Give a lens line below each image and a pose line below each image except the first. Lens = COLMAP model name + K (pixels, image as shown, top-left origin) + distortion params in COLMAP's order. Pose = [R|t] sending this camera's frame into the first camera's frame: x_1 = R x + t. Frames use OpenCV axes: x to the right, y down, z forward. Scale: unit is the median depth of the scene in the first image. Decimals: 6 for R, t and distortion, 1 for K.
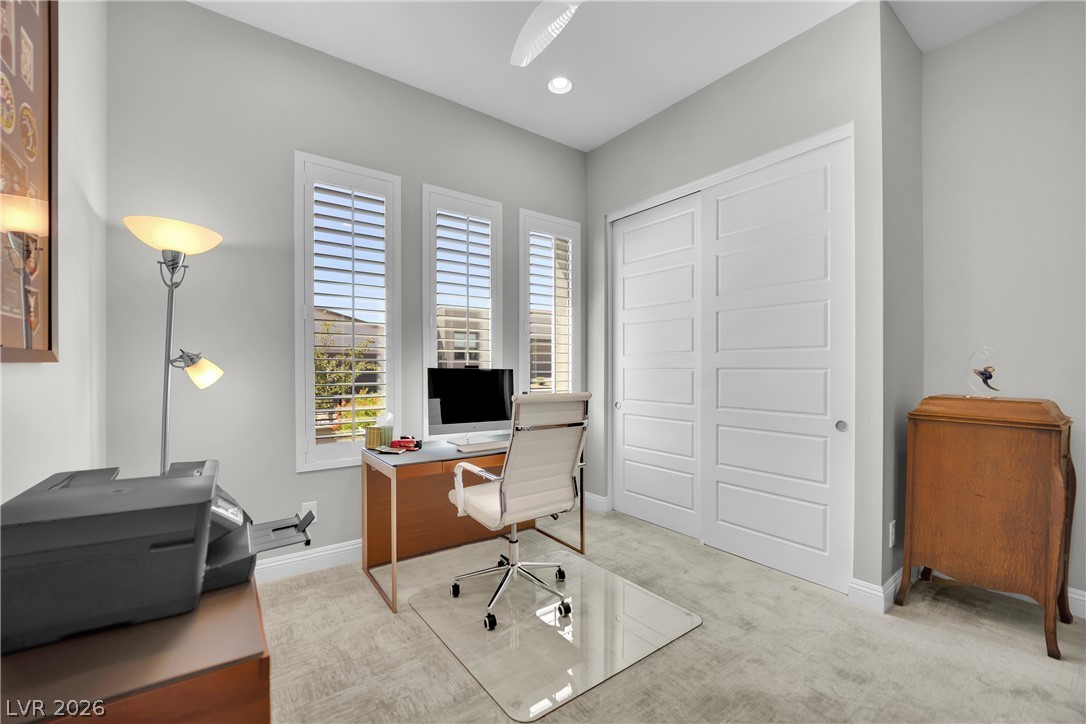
lens RADIAL K [[448.0, 0, 547.5], [0, 448.0, 364.1], [0, 0, 1]] dist [-0.005409, -0.000703]
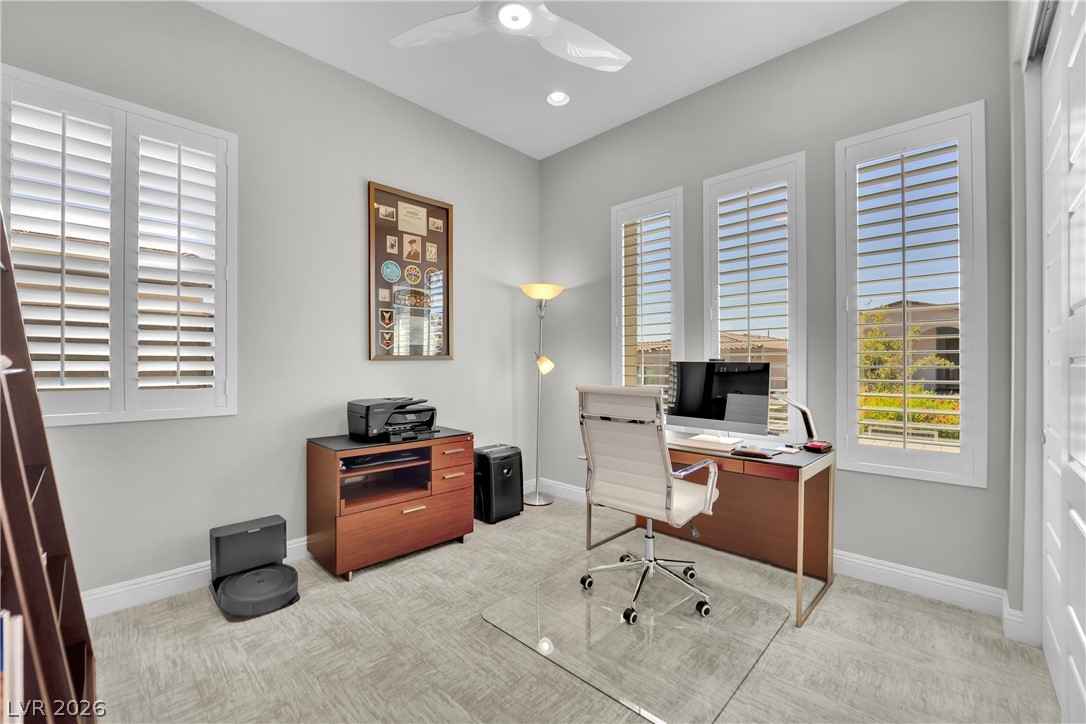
lens RADIAL K [[448.0, 0, 547.1], [0, 448.0, 363.5], [0, 0, 1]] dist [-0.005409, -0.000703]
pose [[0.175300, -0.000115, -0.984515, 0.625714], [0.009000, 0.999958, 0.001486, 0.007204], [0.984474, -0.009121, 0.175293, 0.443647]]
